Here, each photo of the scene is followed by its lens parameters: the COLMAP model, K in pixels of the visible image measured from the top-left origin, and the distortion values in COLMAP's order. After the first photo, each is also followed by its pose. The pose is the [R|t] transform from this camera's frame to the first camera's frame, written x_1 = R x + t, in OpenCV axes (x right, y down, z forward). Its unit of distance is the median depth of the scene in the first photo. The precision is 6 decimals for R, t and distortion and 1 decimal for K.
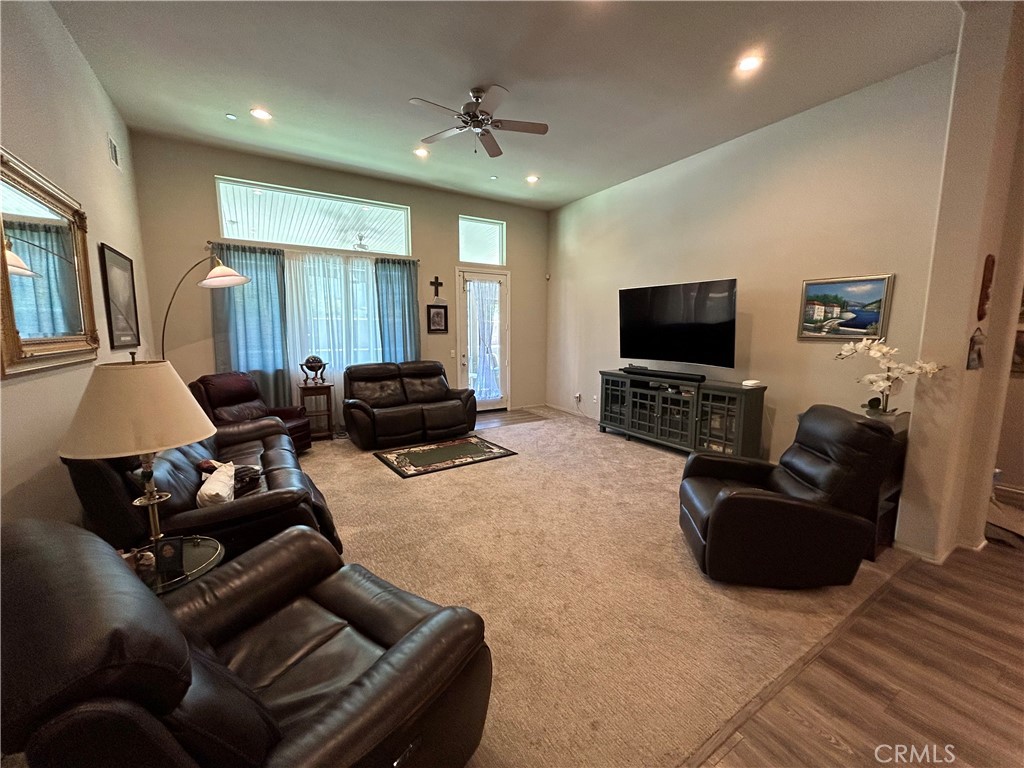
lens RADIAL K [[408.0, 0, 515.3], [0, 408.0, 381.8], [0, 0, 1]] dist [-0.003132, 0.000790]
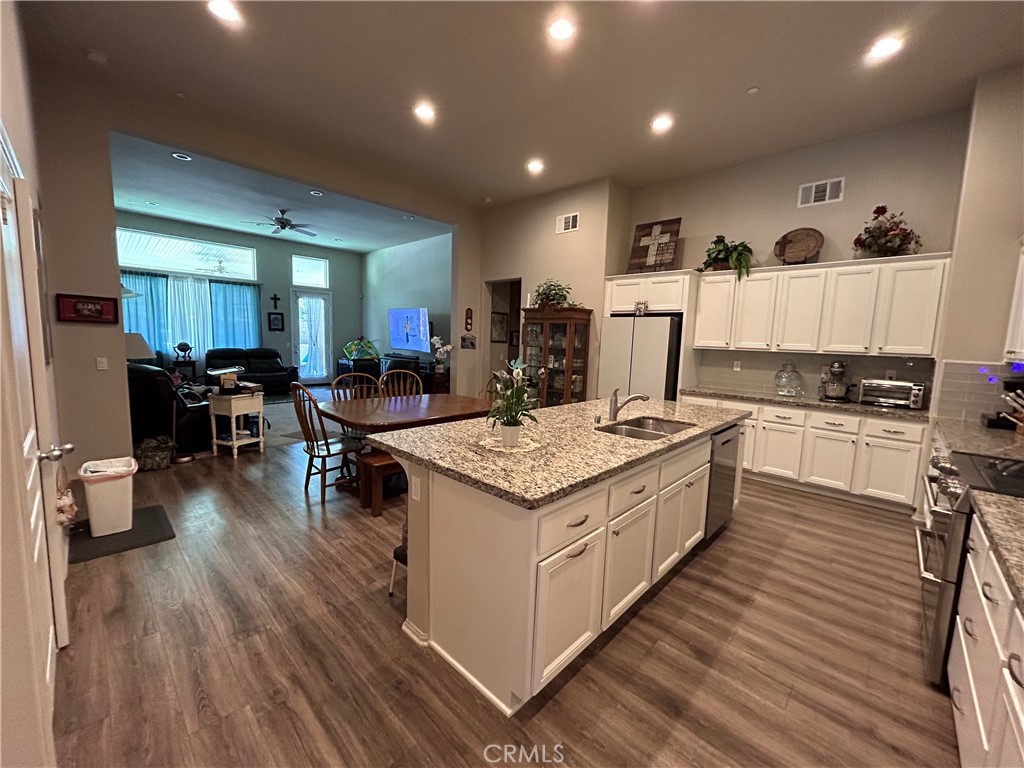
lens RADIAL K [[408.0, 0, 508.8], [0, 408.0, 381.5], [0, 0, 1]] dist [-0.003132, 0.000790]
pose [[0.969538, 0.002122, 0.244933, 0.288320], [0.002694, 0.999810, -0.019323, 0.104597], [-0.244927, 0.019394, 0.969347, -0.706248]]
